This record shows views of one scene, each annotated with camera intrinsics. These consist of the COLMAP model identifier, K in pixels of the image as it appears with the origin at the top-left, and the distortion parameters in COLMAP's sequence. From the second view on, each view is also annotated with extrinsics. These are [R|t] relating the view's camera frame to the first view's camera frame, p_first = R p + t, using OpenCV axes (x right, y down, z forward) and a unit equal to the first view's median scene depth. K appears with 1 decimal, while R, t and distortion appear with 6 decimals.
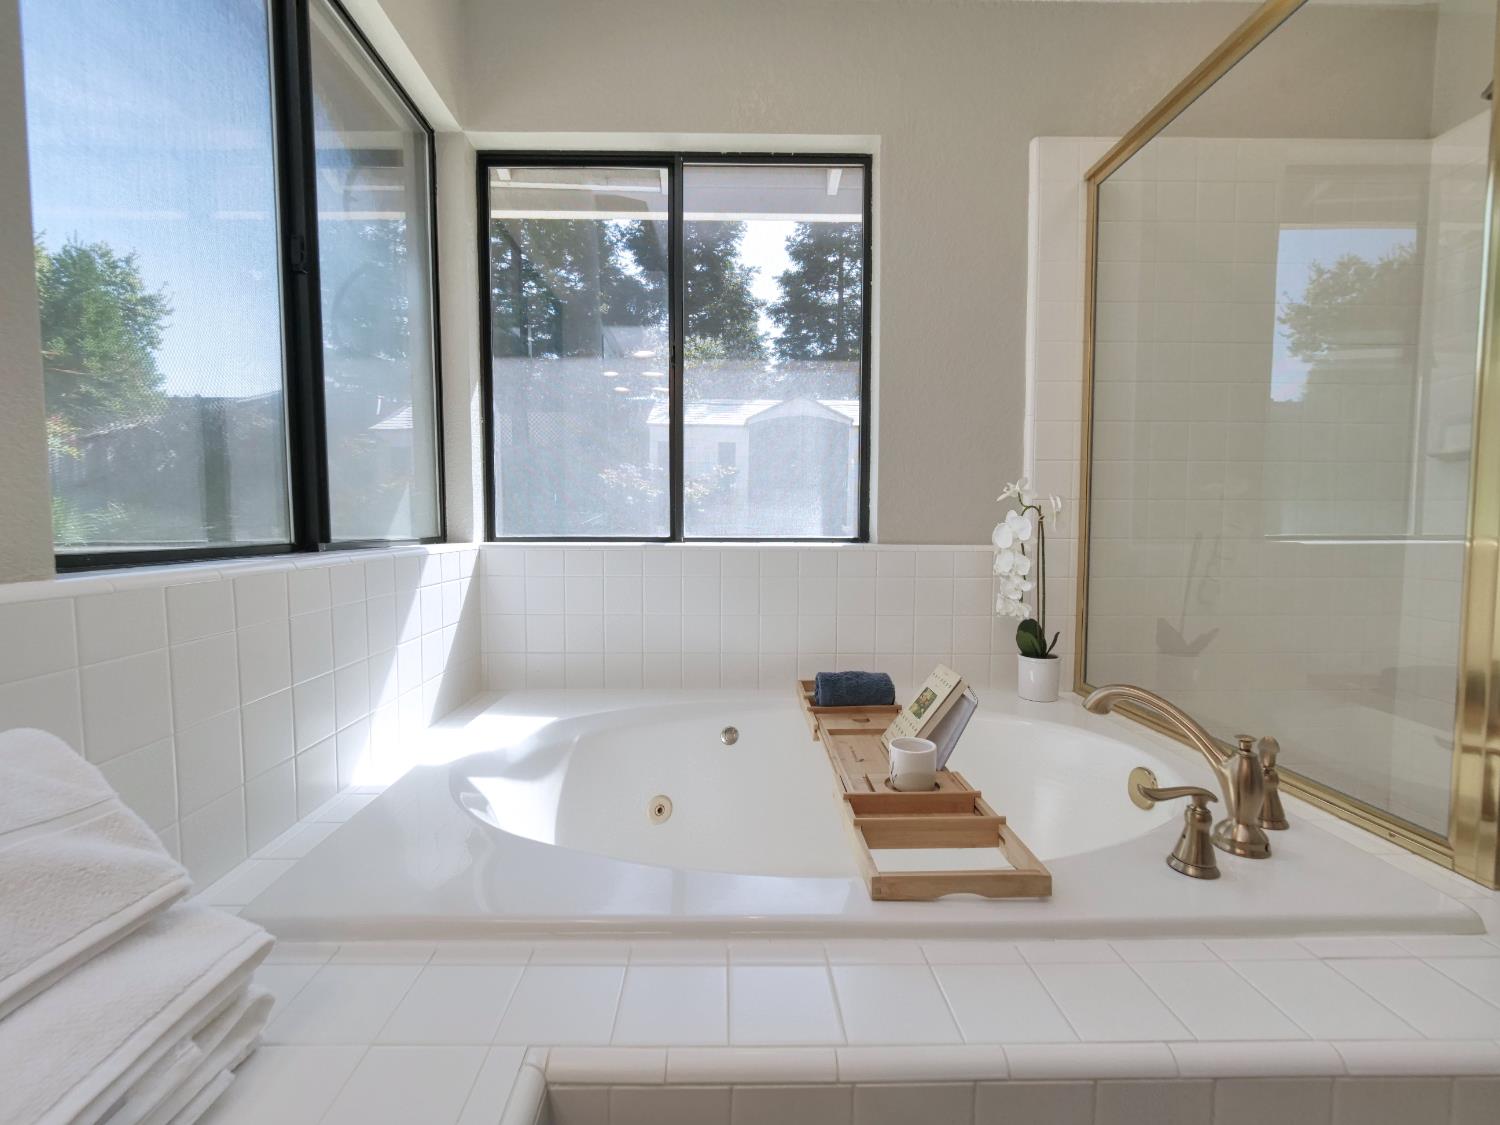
lens RADIAL K [[641.2, 0, 731.5], [0, 641.2, 562.1], [0, 0, 1]] dist [-0.001963, 0.000624]
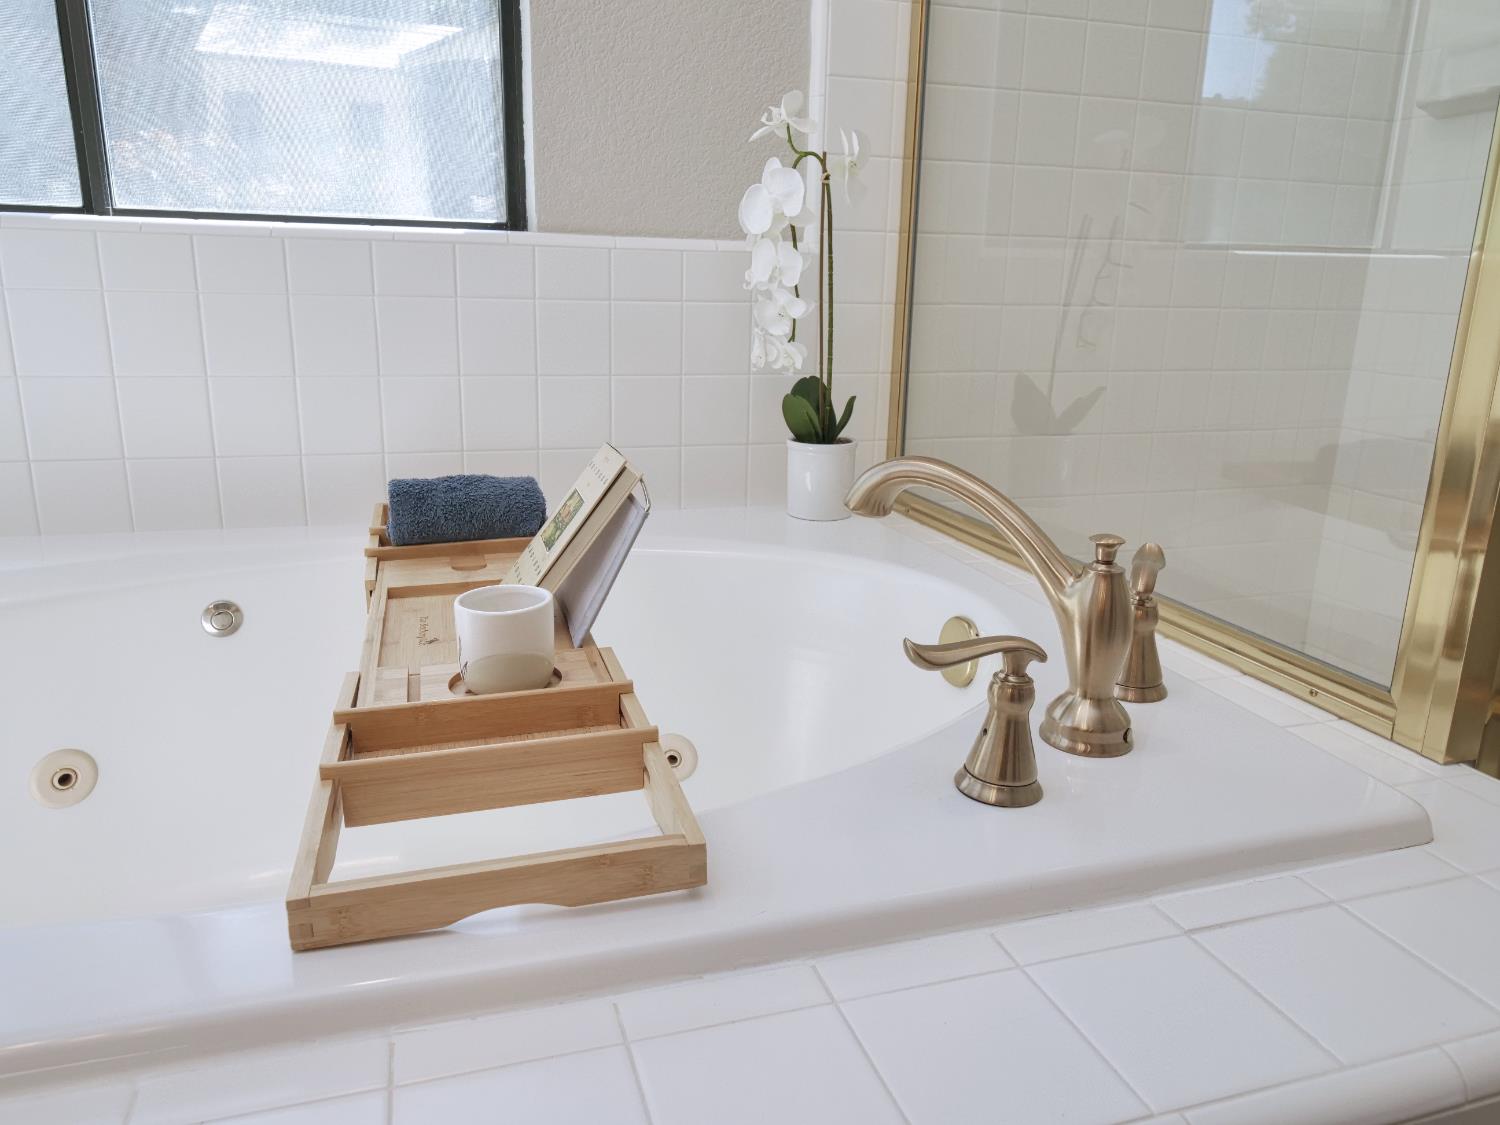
lens RADIAL K [[986.8, 0, 743.9], [0, 986.8, 543.8], [0, 0, 1]] dist [0.002135, 0.001817]
pose [[0.963457, -0.048381, 0.263457, 0.290075], [0.000136, 0.983641, 0.180138, 0.126074], [-0.267862, -0.173519, 0.947703, 0.300141]]
